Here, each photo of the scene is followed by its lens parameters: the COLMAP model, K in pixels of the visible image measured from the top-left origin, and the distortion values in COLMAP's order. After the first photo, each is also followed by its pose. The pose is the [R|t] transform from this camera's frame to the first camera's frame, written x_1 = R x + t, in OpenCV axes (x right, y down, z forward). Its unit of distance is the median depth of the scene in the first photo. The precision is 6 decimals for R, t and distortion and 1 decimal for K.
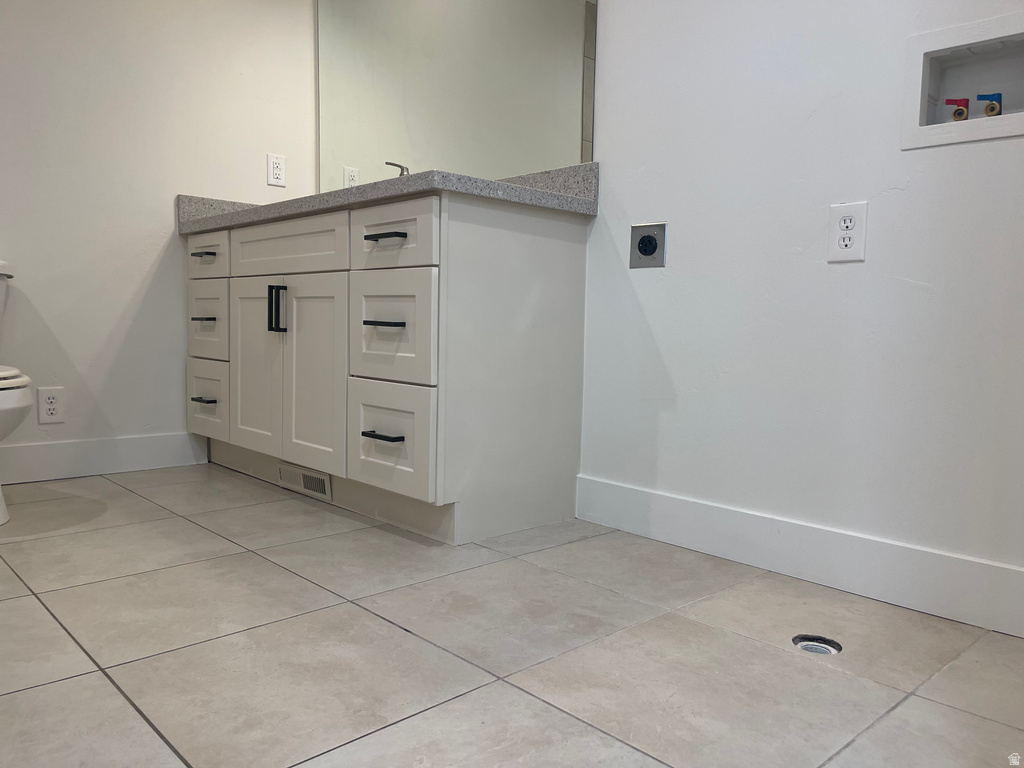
lens RADIAL K [[769.0, 0, 508.9], [0, 769.0, 383.4], [0, 0, 1]] dist [0.076699, -0.094744]
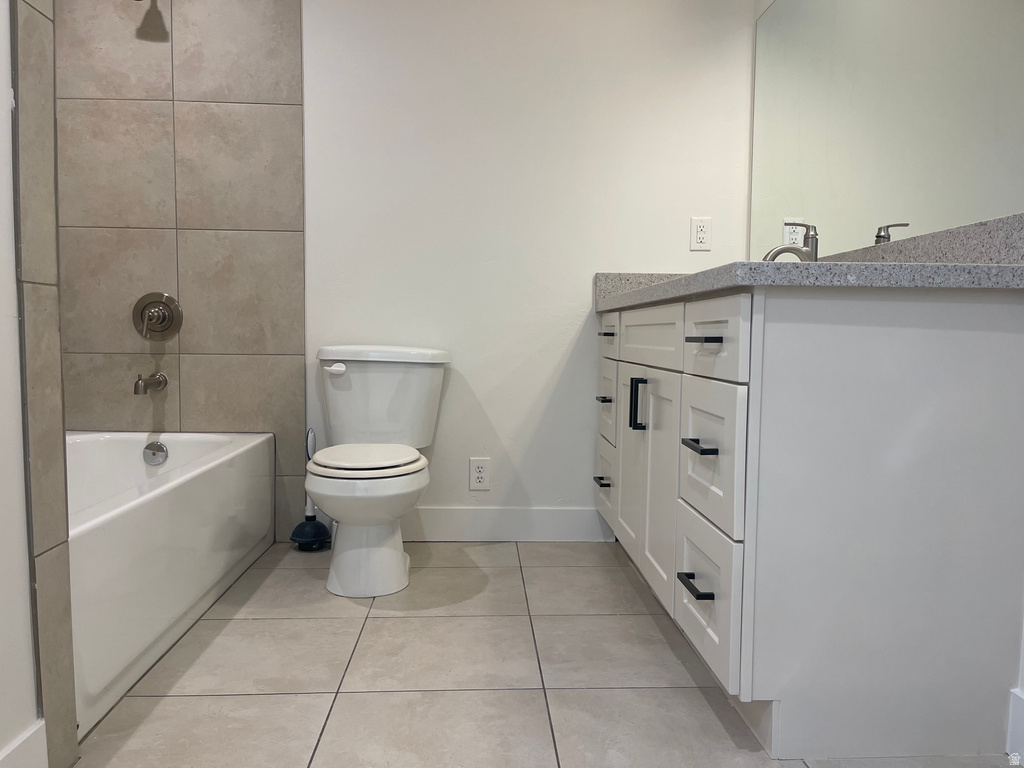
lens RADIAL K [[769.0, 0, 514.4], [0, 769.0, 380.6], [0, 0, 1]] dist [0.076699, -0.094744]
pose [[0.763139, 0.027100, -0.645665, 0.191834], [-0.044466, 0.998954, -0.010629, -0.117444], [0.644702, 0.036822, 0.763546, 0.232832]]
